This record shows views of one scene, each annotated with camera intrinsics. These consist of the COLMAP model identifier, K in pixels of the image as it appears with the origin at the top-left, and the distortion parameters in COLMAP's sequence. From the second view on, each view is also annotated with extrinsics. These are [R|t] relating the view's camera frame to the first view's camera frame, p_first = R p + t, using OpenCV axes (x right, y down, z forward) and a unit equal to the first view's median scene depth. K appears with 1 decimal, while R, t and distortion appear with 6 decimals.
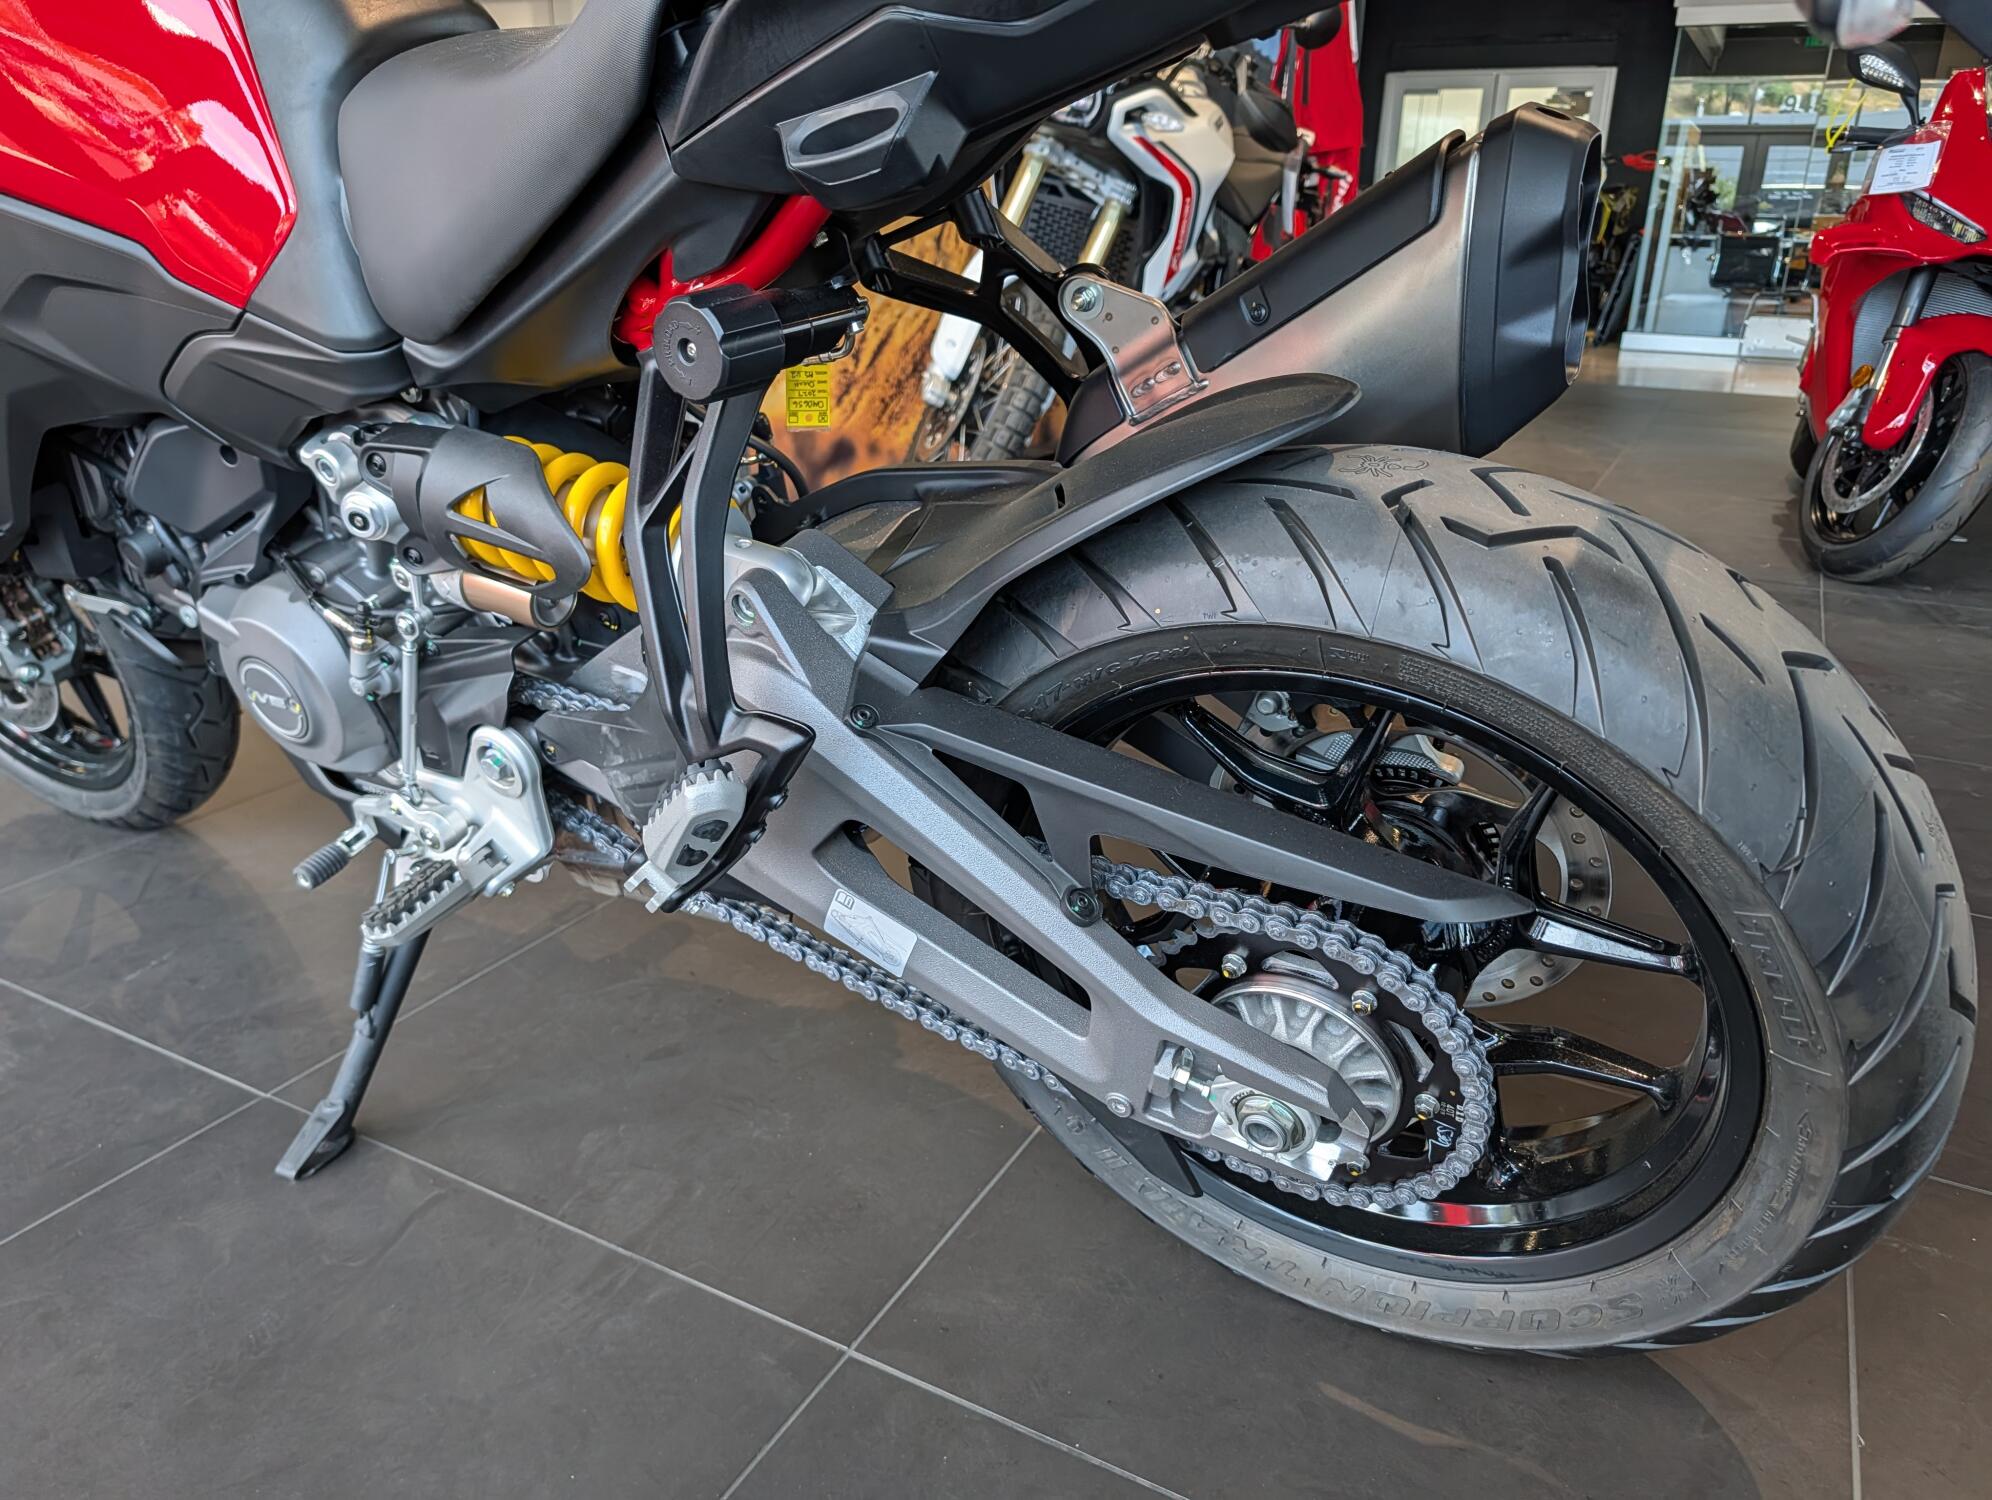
lens RADIAL K [[1420.4, 0, 996.0], [0, 1420.4, 750.0], [0, 0, 1]] dist [0.004332, -0.003073]
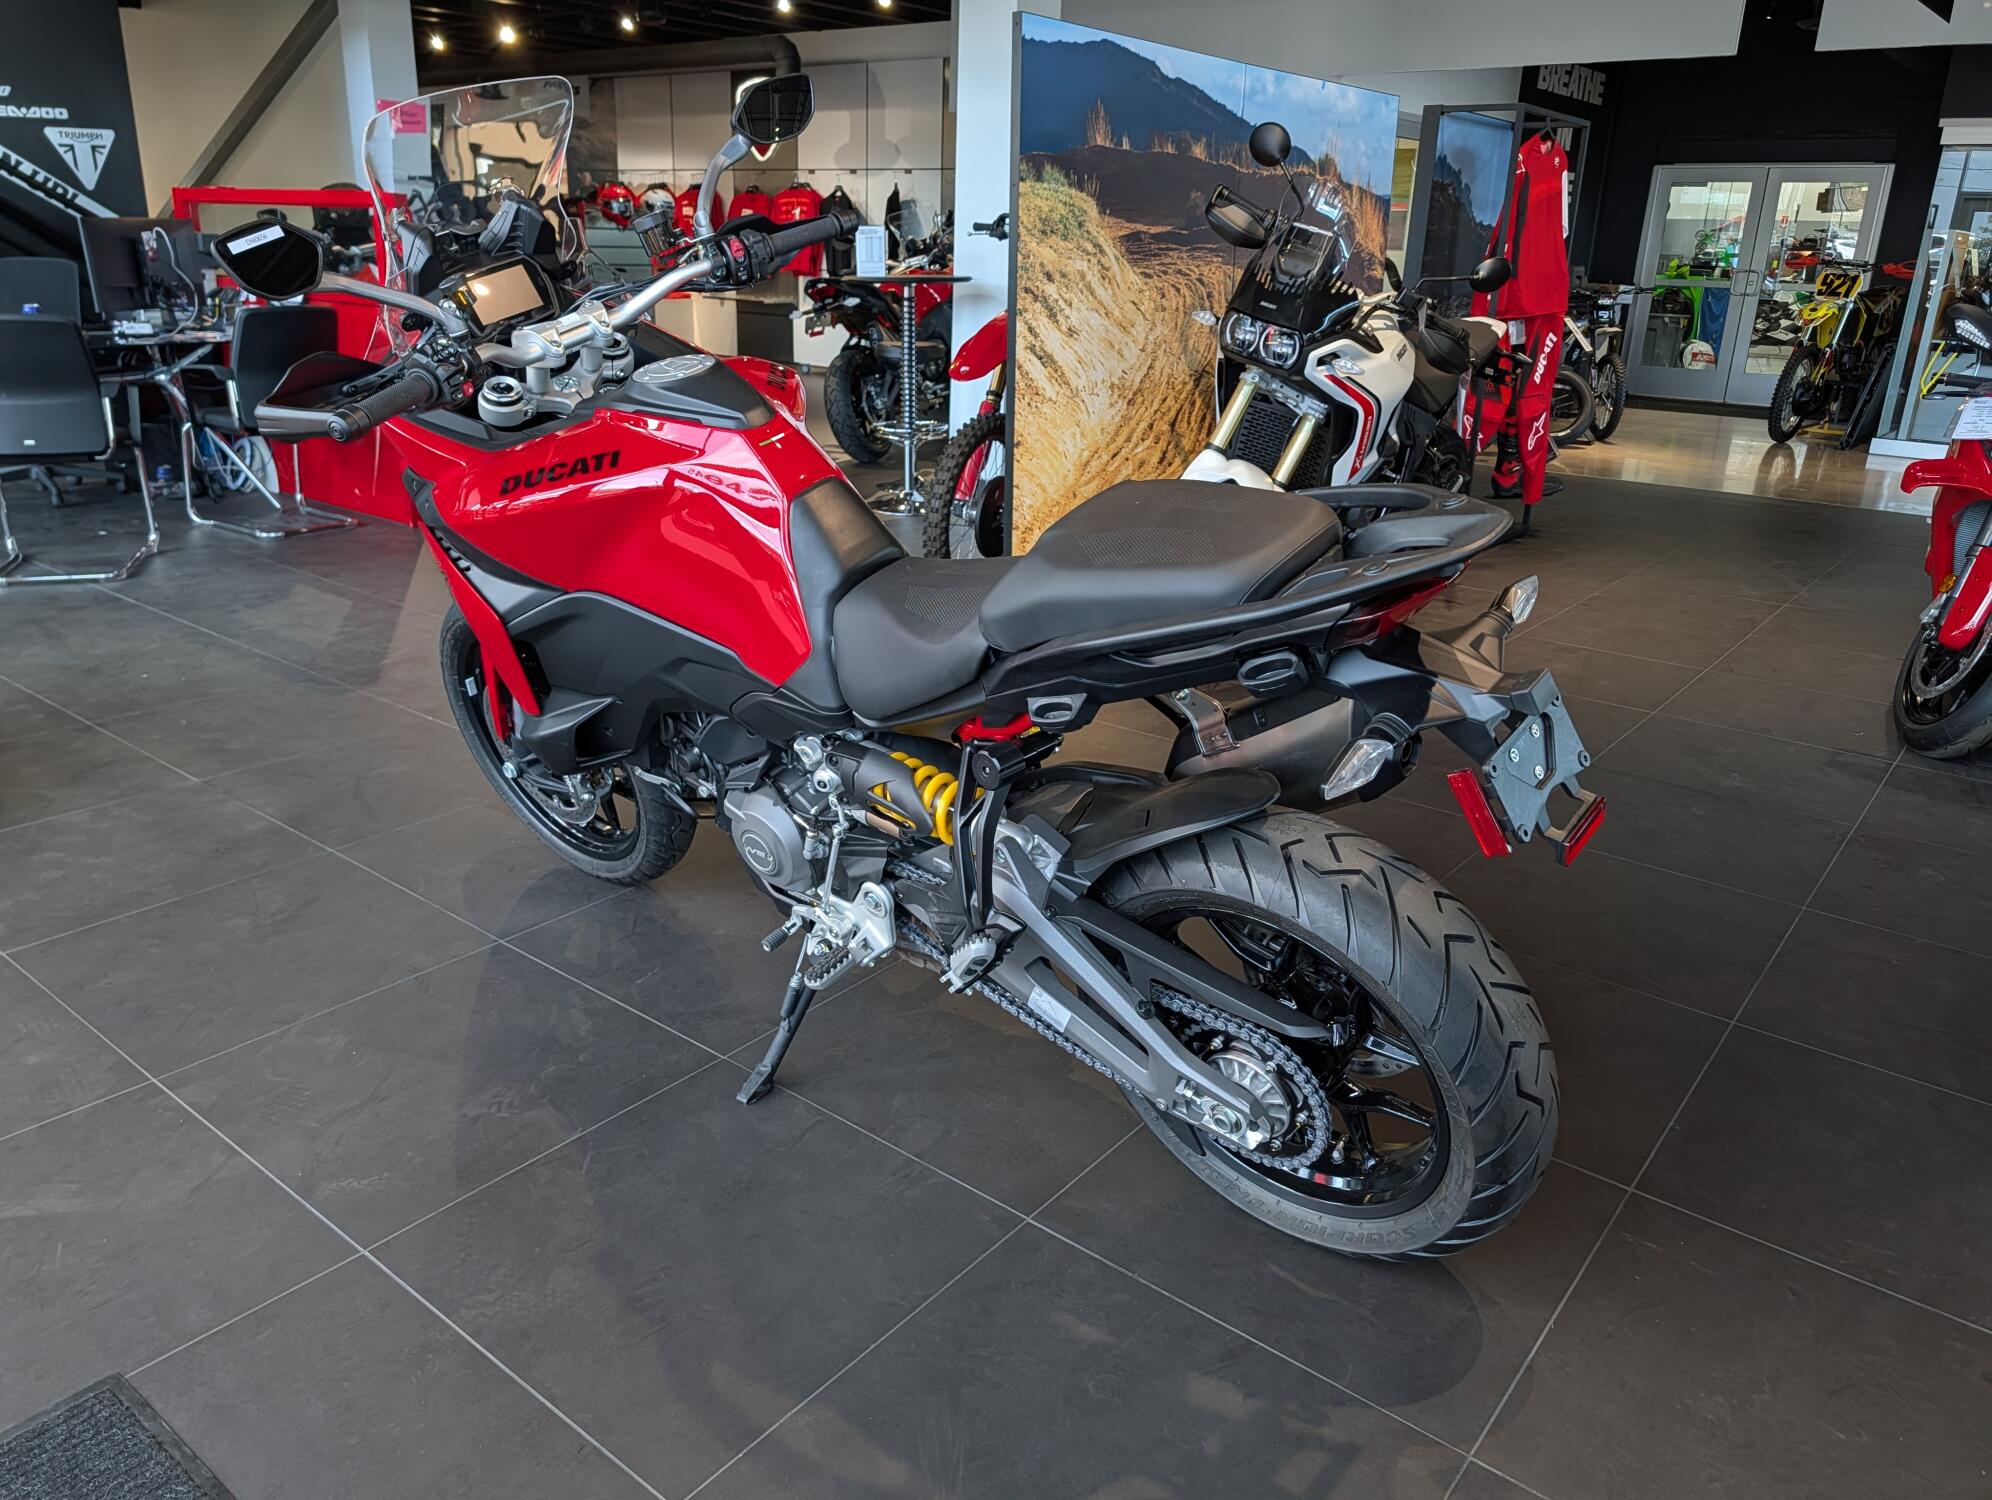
lens RADIAL K [[1425.6, 0, 1019.2], [0, 1425.6, 746.4], [0, 0, 1]] dist [0.019056, 0.001129]
pose [[0.985773, 0.068033, -0.153696, 0.143882], [-0.070332, 0.997478, -0.009564, -0.207832], [0.152658, 0.020237, 0.988072, -0.964608]]
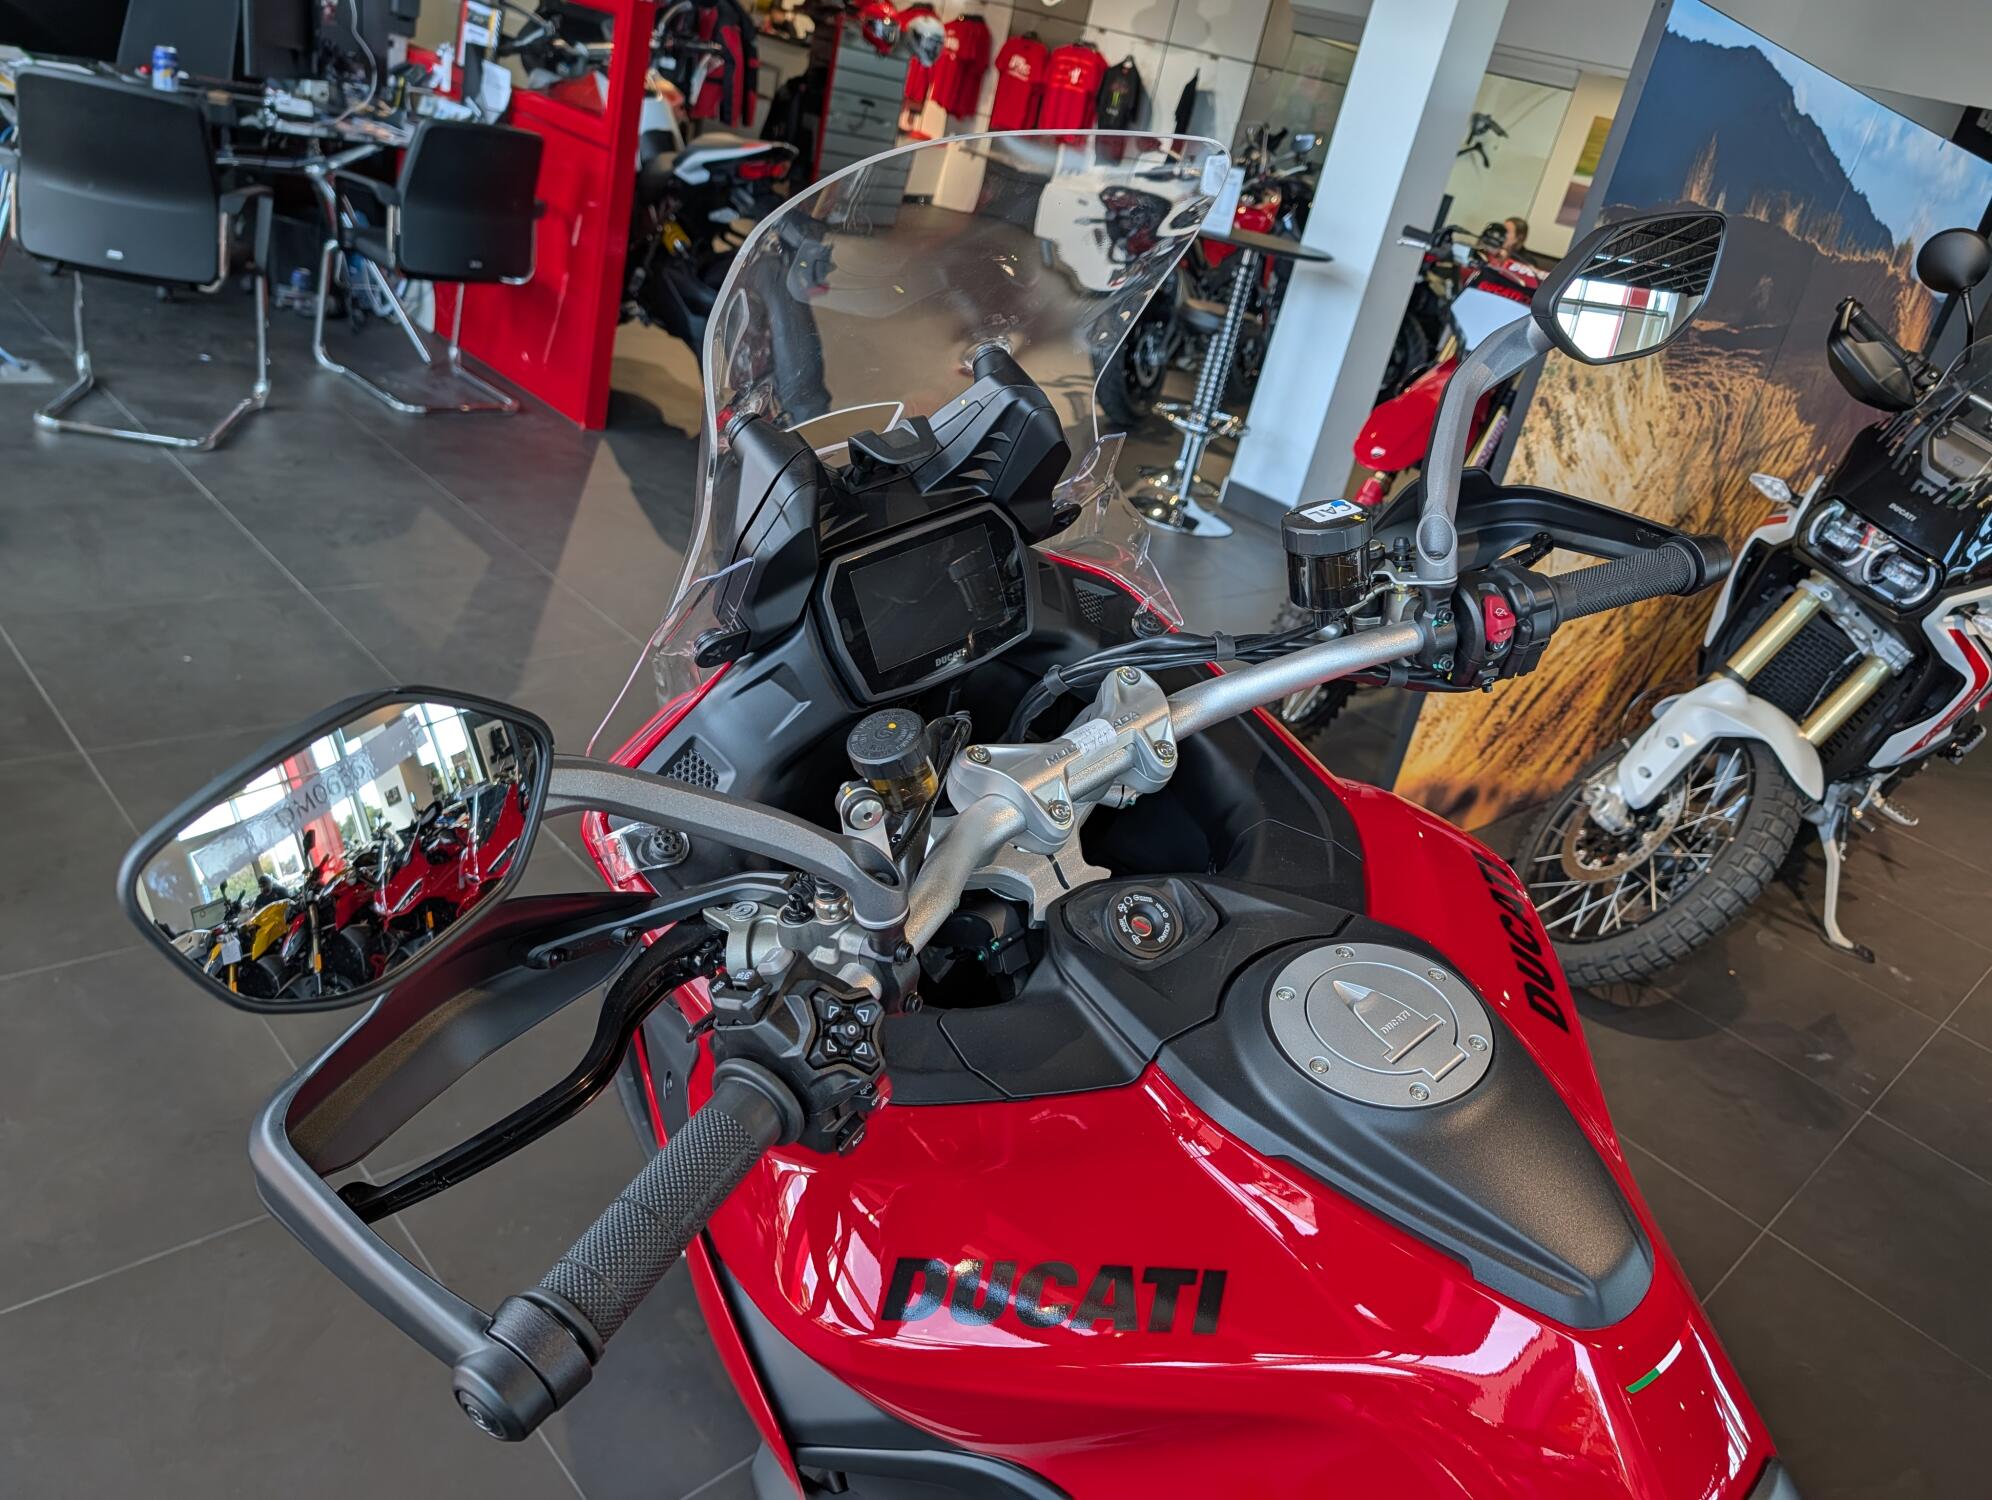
lens RADIAL K [[1428.4, 0, 1065.0], [0, 1428.4, 752.1], [0, 0, 1]] dist [0.007175, 0.004294]
pose [[0.938001, 0.305419, -0.163933, -0.752546], [-0.294961, 0.951690, 0.085345, -0.870886], [0.182080, -0.031699, 0.982773, 0.157094]]
